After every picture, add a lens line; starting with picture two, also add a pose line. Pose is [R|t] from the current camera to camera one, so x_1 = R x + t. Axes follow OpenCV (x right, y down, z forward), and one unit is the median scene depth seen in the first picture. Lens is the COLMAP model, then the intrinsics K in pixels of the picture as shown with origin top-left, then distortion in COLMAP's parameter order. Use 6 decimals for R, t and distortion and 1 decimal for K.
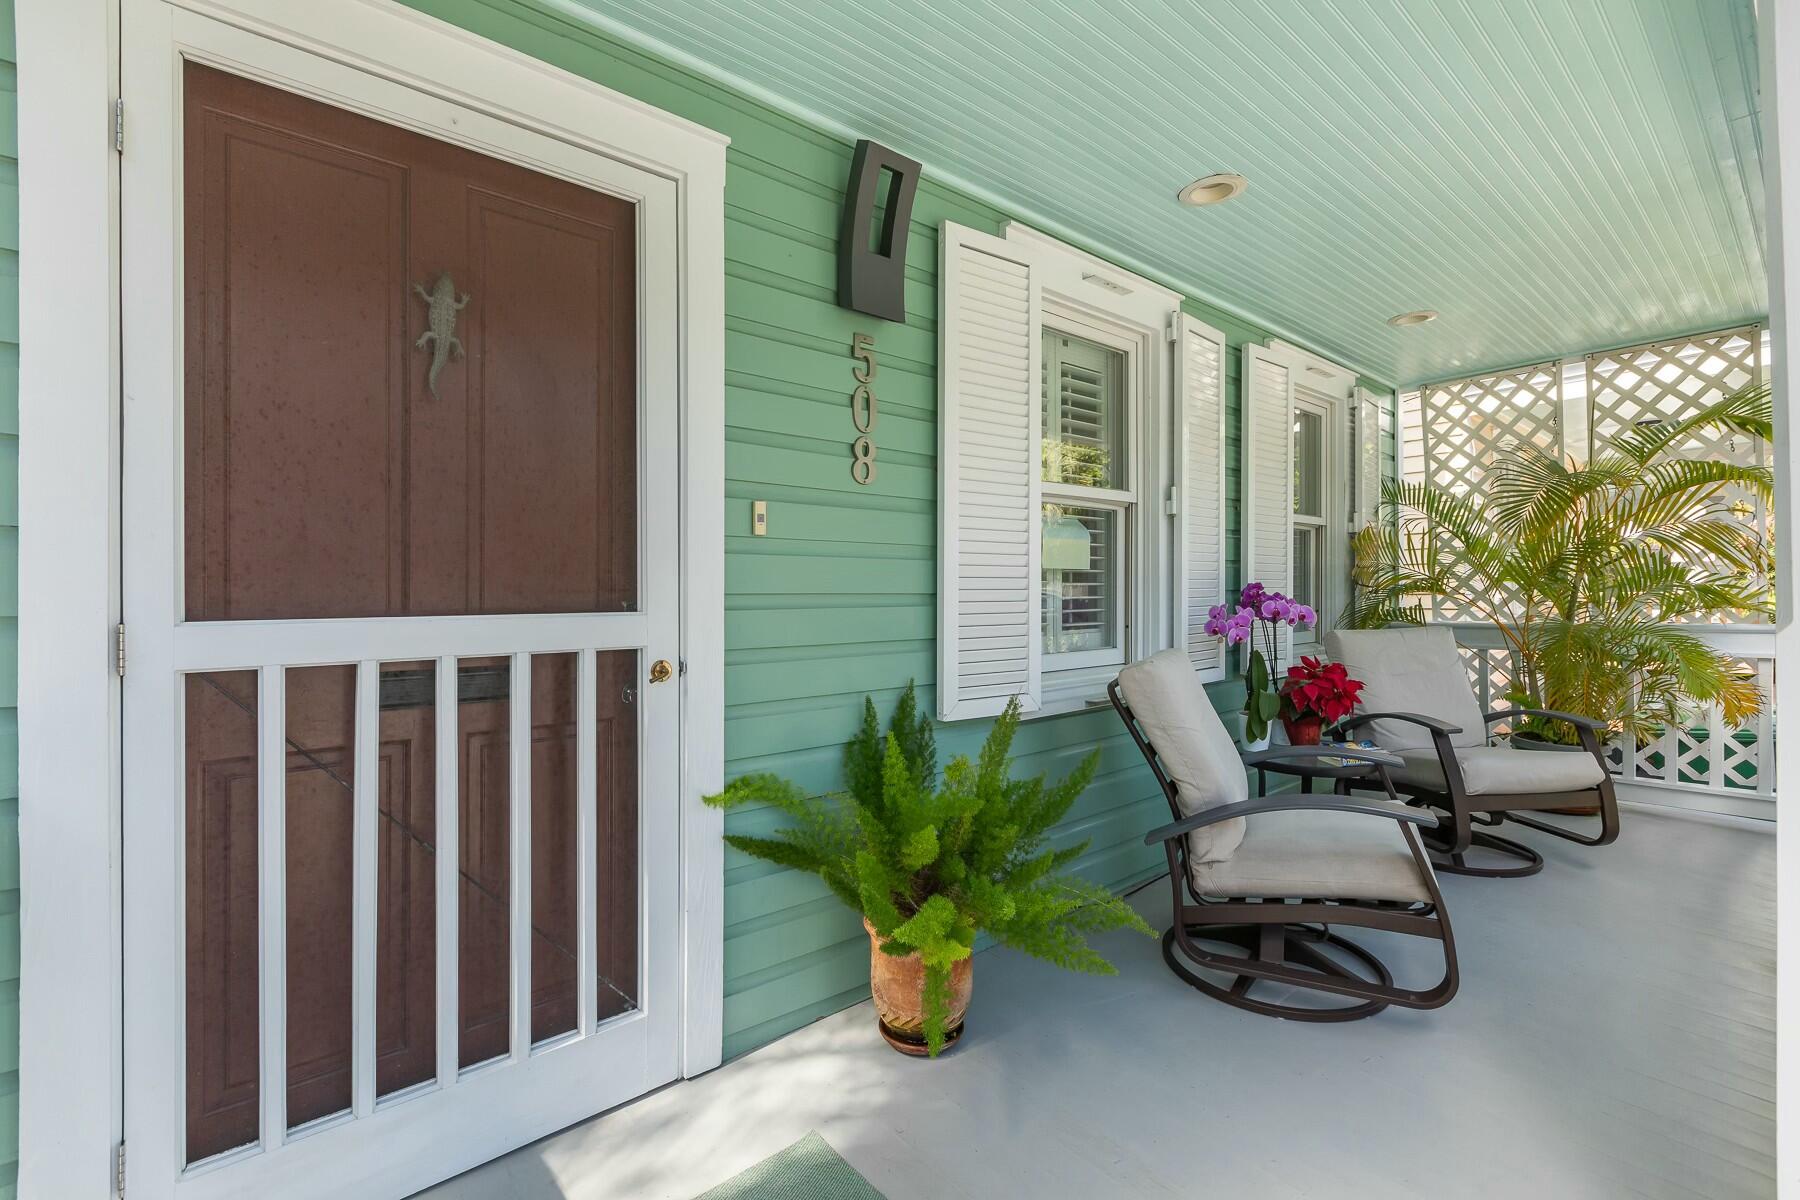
lens RADIAL K [[794.4, 0, 900.0], [0, 794.4, 600.0], [0, 0, 1]] dist [0.000400, 0.000107]
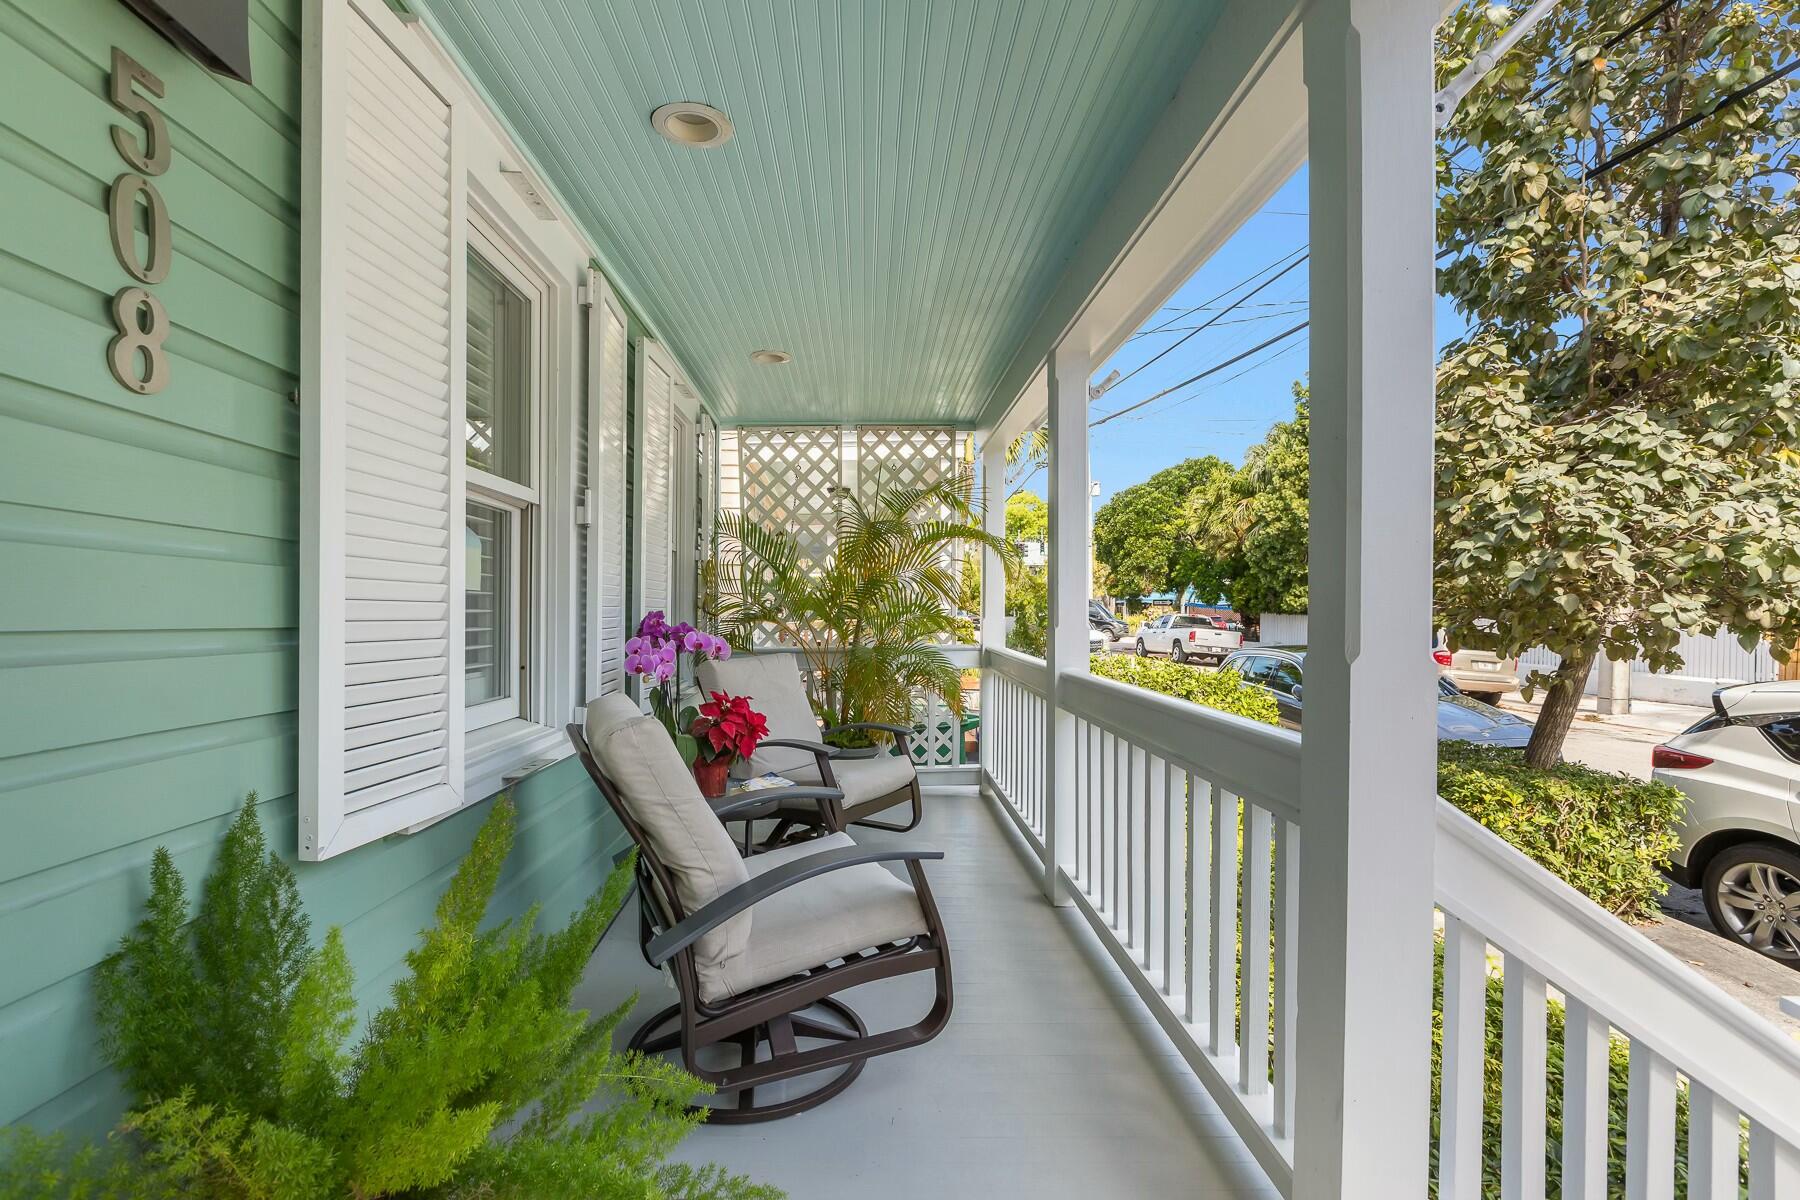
lens RADIAL K [[813.6, 0, 901.4], [0, 813.6, 633.0], [0, 0, 1]] dist [0.001519, -0.000045]
pose [[0.625328, -0.009682, 0.780302, -0.129803], [0.002092, 0.999940, 0.010731, -0.009467], [-0.780359, -0.005079, 0.625311, 0.333571]]
